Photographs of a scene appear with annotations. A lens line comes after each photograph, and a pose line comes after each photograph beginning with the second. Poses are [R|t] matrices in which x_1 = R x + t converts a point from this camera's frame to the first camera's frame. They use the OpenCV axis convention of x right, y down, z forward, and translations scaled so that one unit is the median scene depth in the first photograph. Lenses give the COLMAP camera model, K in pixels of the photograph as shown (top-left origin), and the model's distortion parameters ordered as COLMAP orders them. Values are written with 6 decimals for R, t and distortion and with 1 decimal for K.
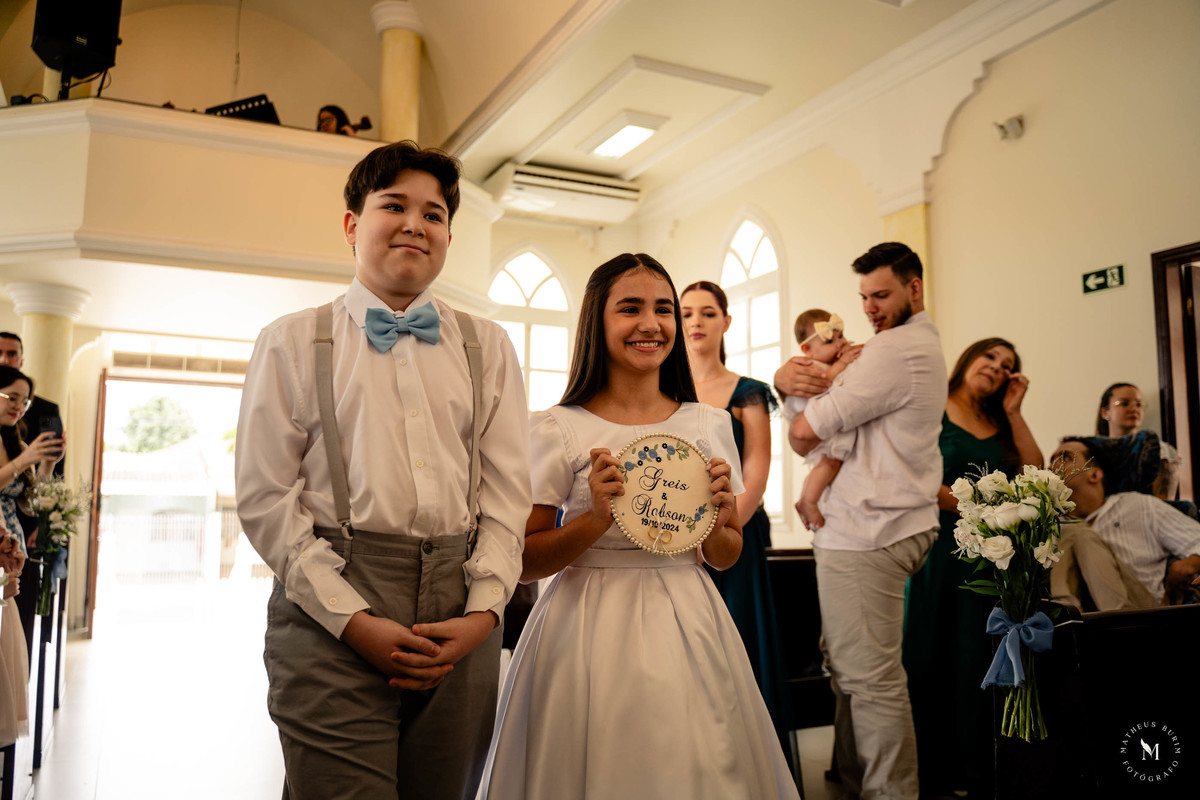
lens RADIAL K [[1004.1, 0, 600.0], [0, 1004.1, 400.0], [0, 0, 1]] dist [-0.116738, 0.103033]
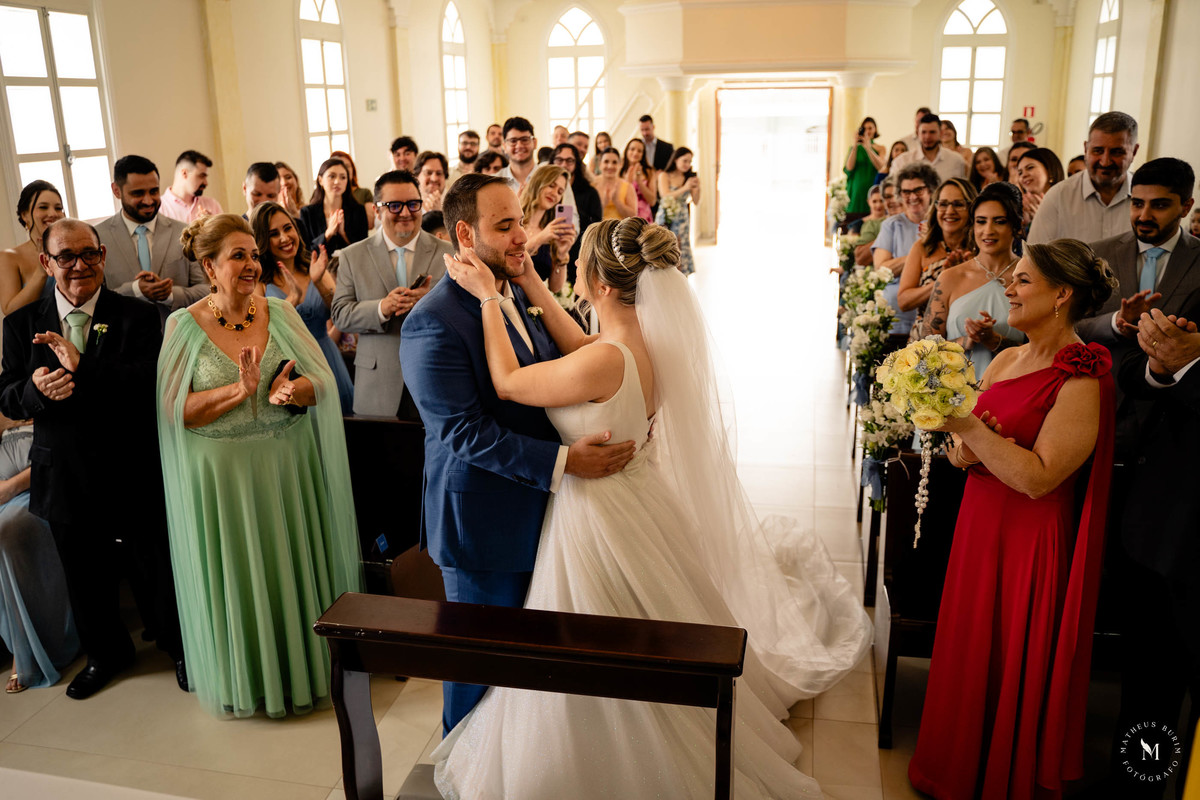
lens RADIAL K [[1004.1, 0, 600.0], [0, 1004.1, 400.0], [0, 0, 1]] dist [-0.116738, 0.103033]
pose [[0.799695, 0.147992, -0.581881, 0.438124], [0.097705, 0.924151, 0.369321, -0.199556], [0.592403, -0.352197, 0.724580, -0.584766]]
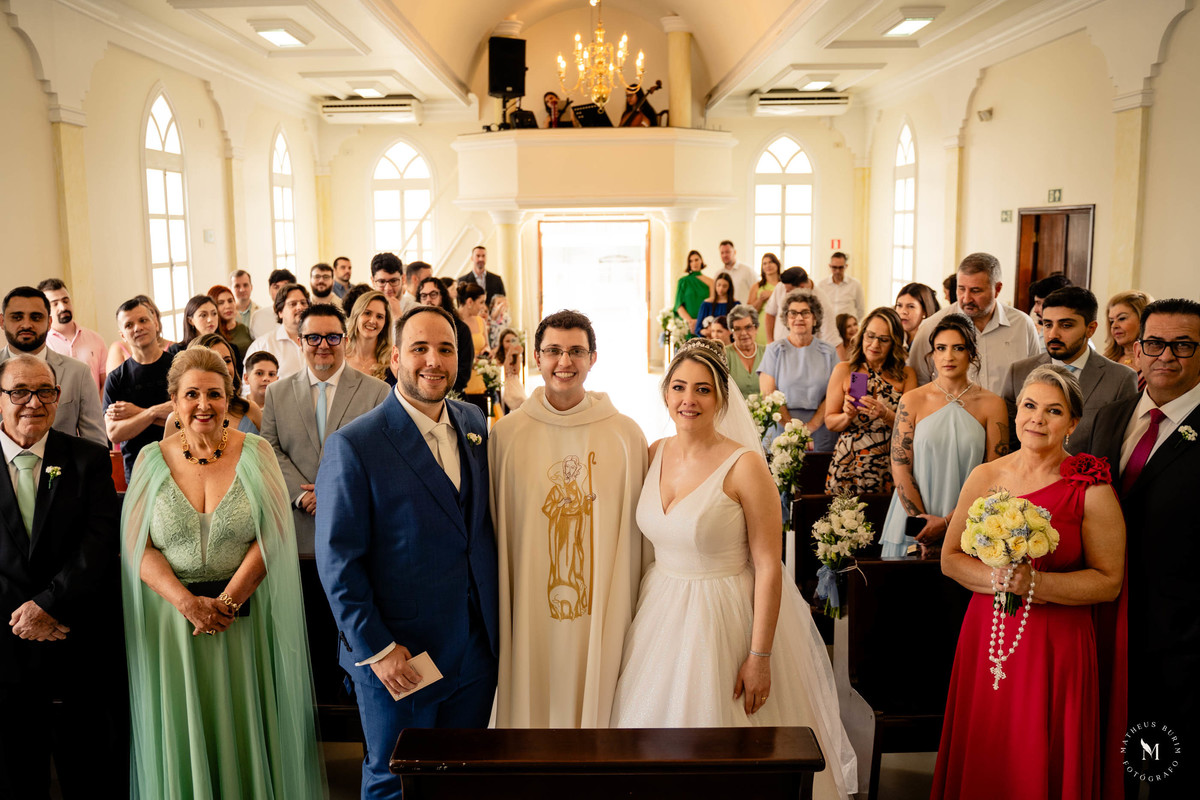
lens RADIAL K [[1018.7, 0, 600.0], [0, 1018.7, 400.0], [0, 0, 1]] dist [-0.114682, 0.124513]
pose [[0.902429, 0.054415, -0.427388, 0.398166], [0.067432, 0.961927, 0.264856, -0.209566], [0.425529, -0.267833, 0.864402, -0.629054]]
